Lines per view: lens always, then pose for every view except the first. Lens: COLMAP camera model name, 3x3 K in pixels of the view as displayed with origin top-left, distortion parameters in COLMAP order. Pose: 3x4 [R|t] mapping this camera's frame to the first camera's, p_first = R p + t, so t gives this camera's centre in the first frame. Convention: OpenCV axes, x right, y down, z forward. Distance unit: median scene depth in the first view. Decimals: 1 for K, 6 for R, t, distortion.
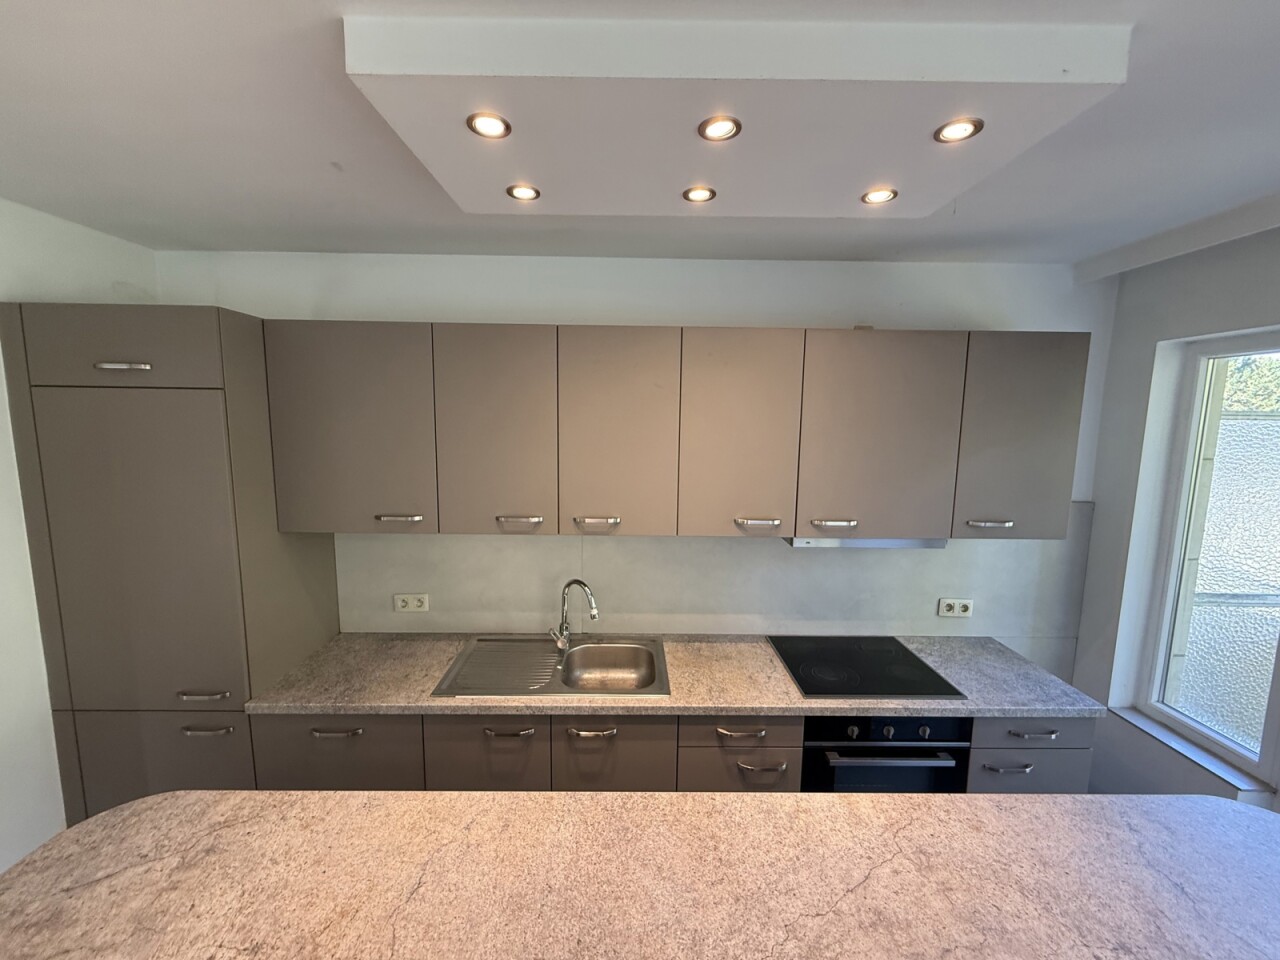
lens RADIAL K [[510.4, 0, 639.8], [0, 510.4, 479.3], [0, 0, 1]] dist [-0.000162, 0.000424]
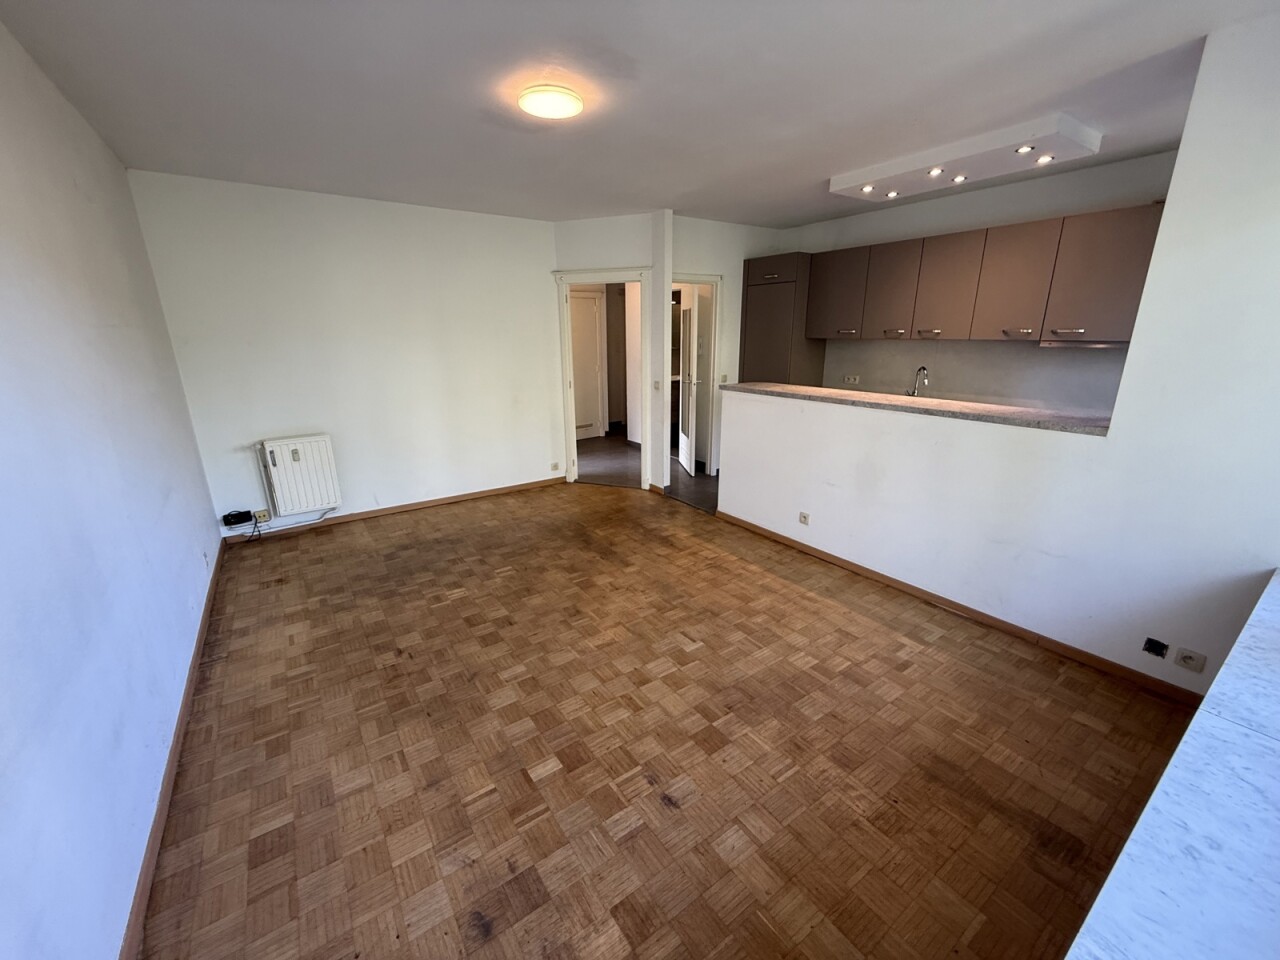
lens RADIAL K [[510.4, 0, 635.9], [0, 510.4, 477.8], [0, 0, 1]] dist [-0.000162, 0.000424]
pose [[0.559655, 0.211834, -0.801194, 0.997351], [-0.084280, 0.976315, 0.199264, 0.330701], [0.824429, -0.043995, 0.564253, -1.158310]]
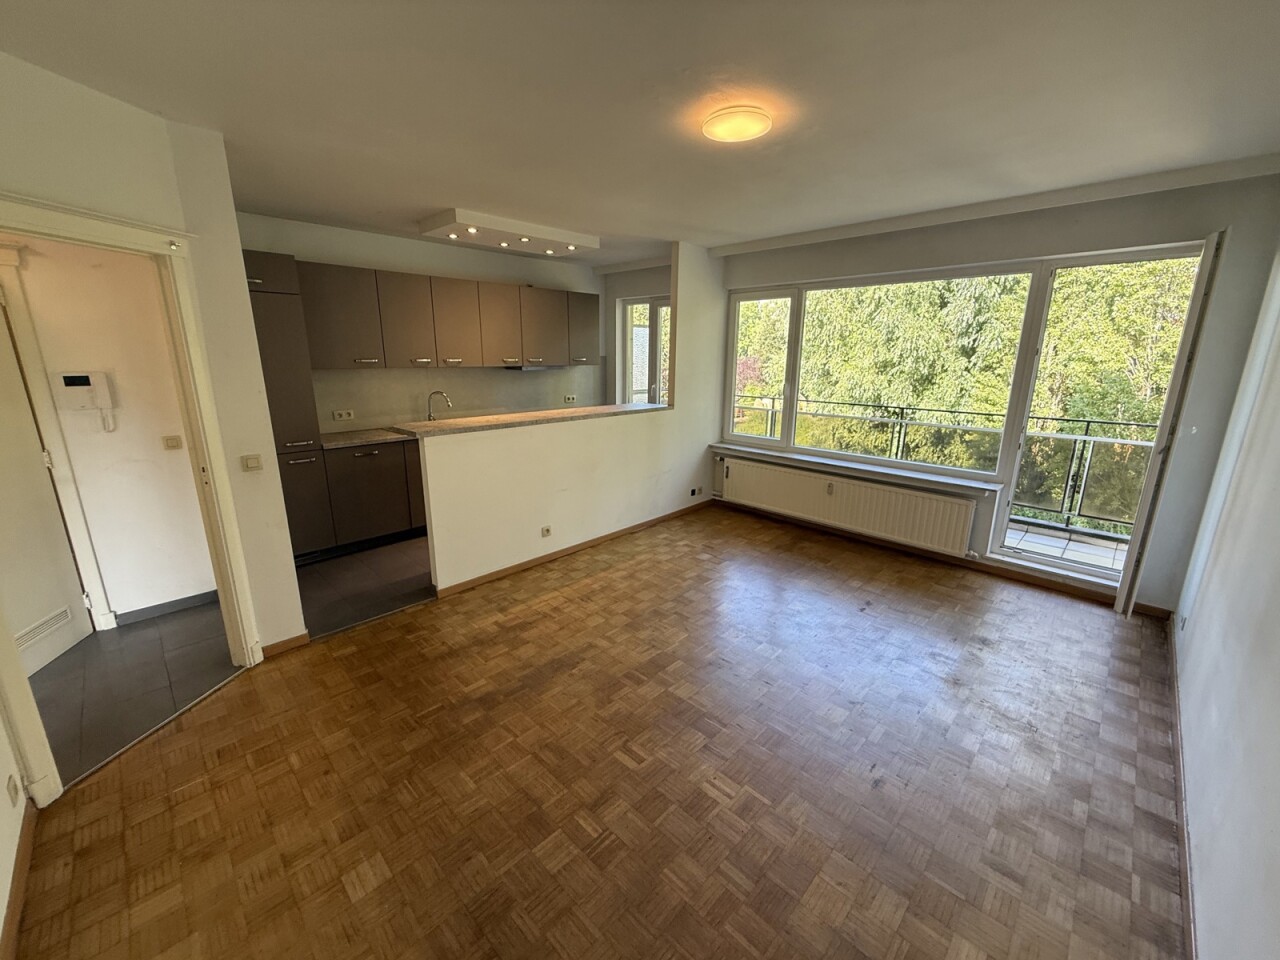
lens RADIAL K [[510.4, 0, 637.4], [0, 510.4, 478.4], [0, 0, 1]] dist [-0.000162, 0.000424]
pose [[0.708483, -0.176899, 0.683198, -1.137352], [0.088095, 0.982671, 0.163086, 0.291038], [-0.700208, -0.055357, 0.711789, -1.284922]]
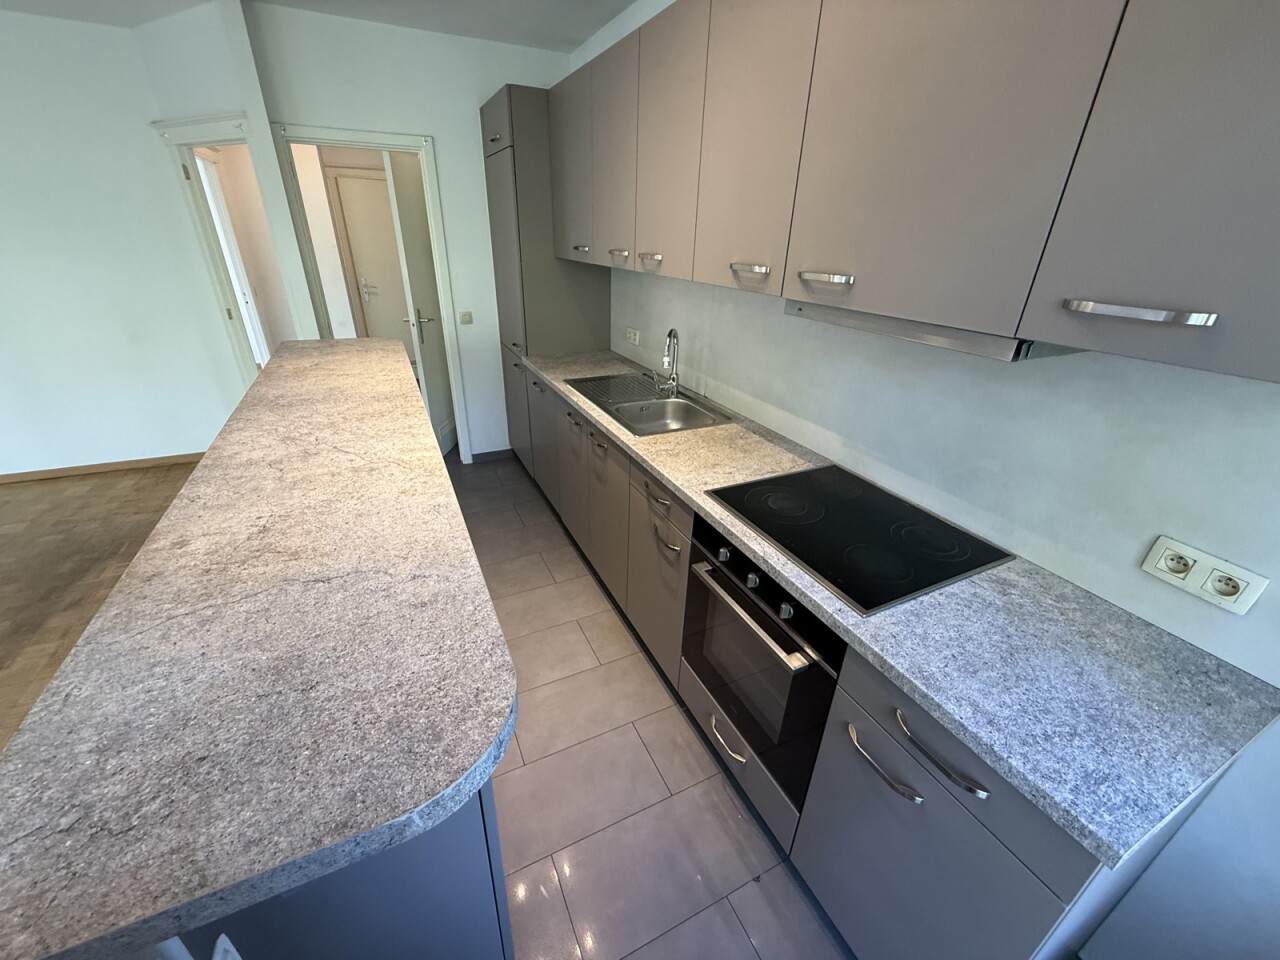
lens RADIAL K [[510.4, 0, 634.9], [0, 510.4, 479.8], [0, 0, 1]] dist [-0.000162, 0.000424]
pose [[0.421021, 0.395923, -0.816080, 0.833628], [-0.132582, 0.916906, 0.376438, 0.100599], [0.897309, -0.050291, 0.438529, 0.474449]]
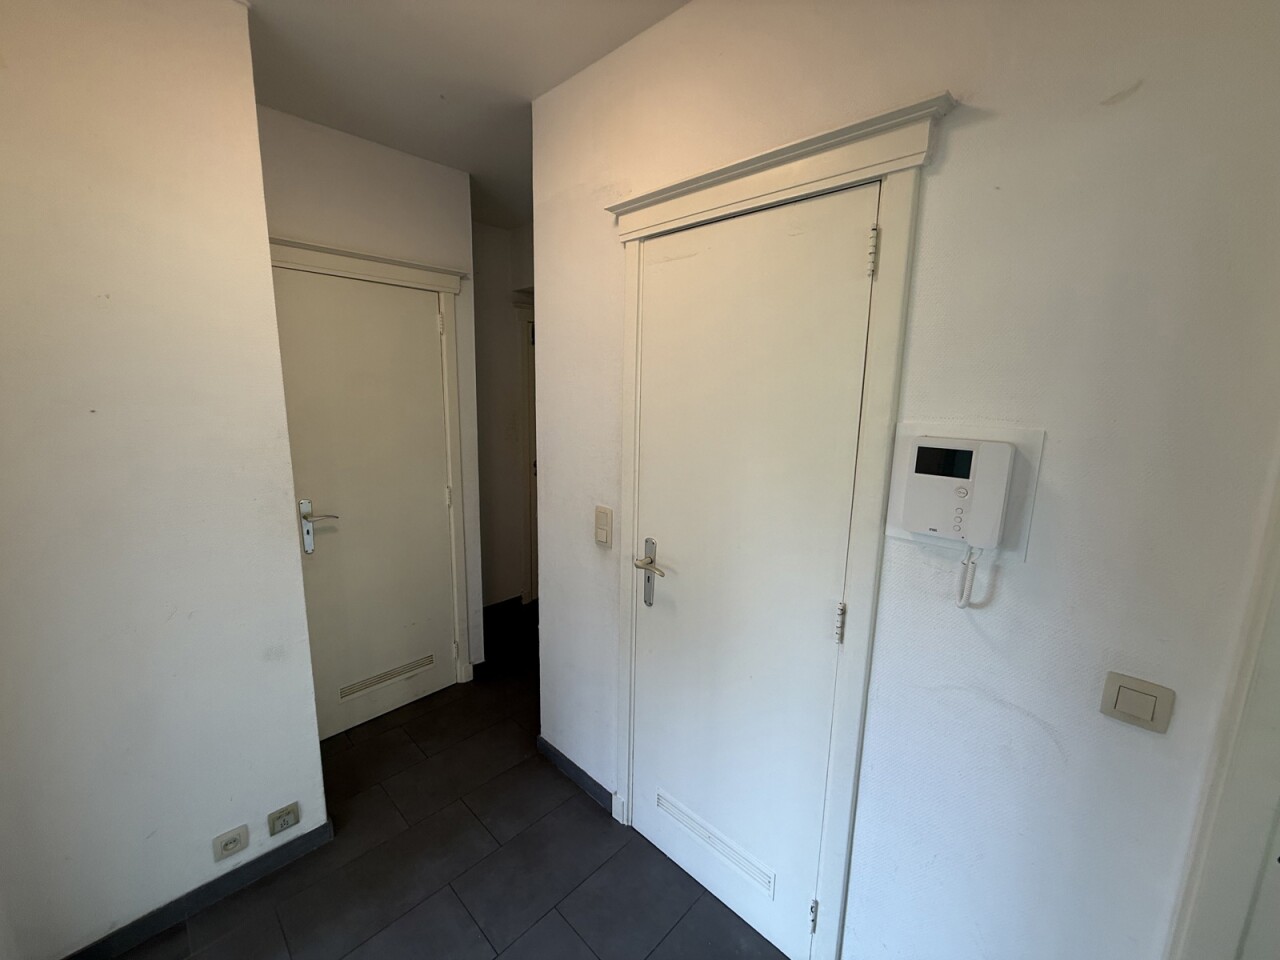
lens RADIAL K [[510.9, 0, 641.7], [0, 510.9, 482.8], [0, 0, 1]] dist [-0.000132, -0.000030]
pose [[0.712442, 0.125678, -0.690385, -1.082920], [-0.099664, 0.991980, 0.077733, 0.138779], [0.694618, 0.013427, 0.719254, 0.158102]]
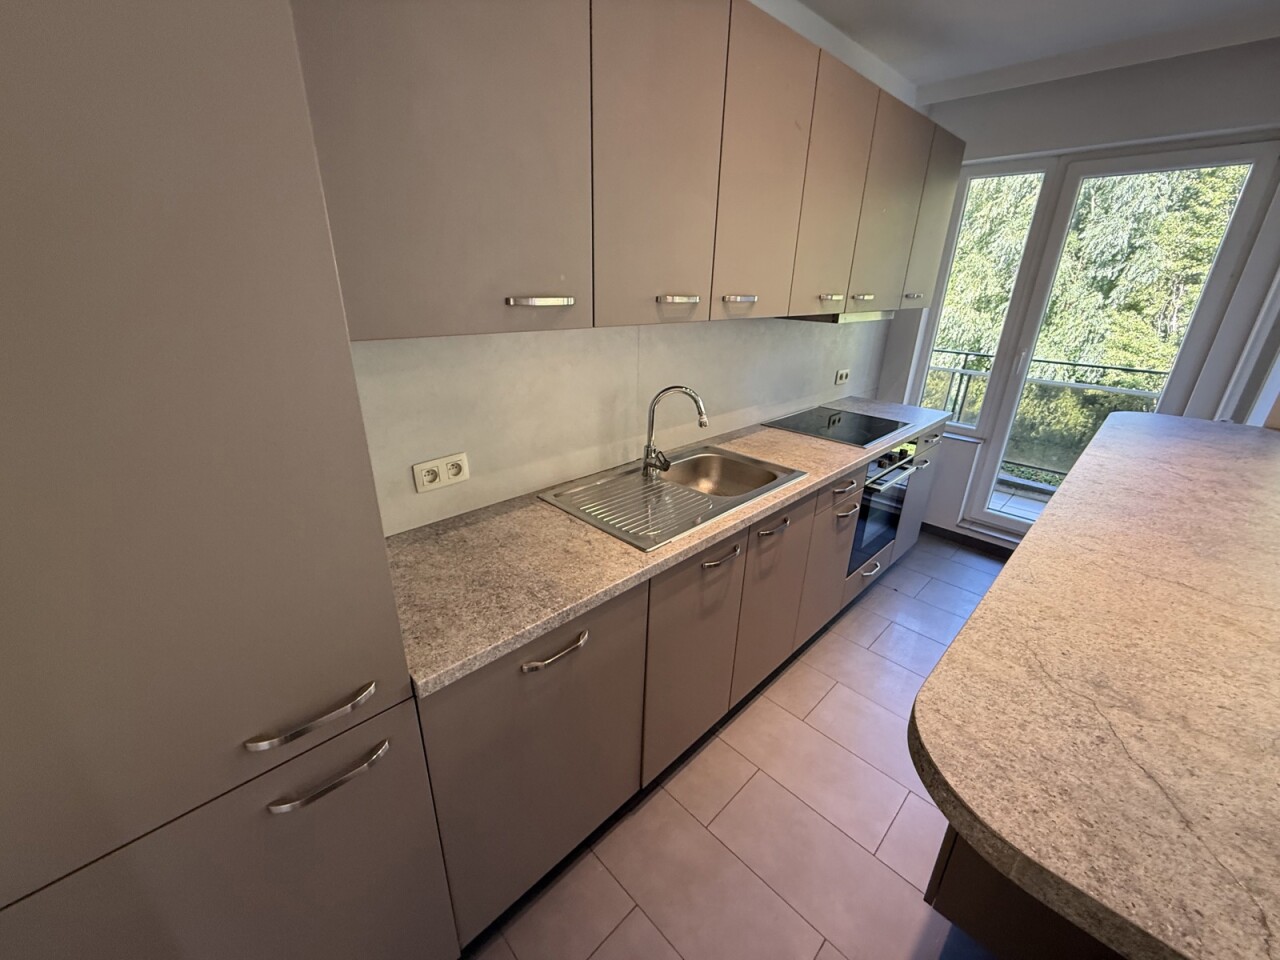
lens RADIAL K [[510.4, 0, 640.0], [0, 510.4, 480.6], [0, 0, 1]] dist [-0.000162, 0.000424]
pose [[0.721809, -0.251157, 0.644913, -0.754595], [0.071914, 0.954004, 0.291042, 0.100404], [-0.688346, -0.163698, 0.706670, 0.445941]]
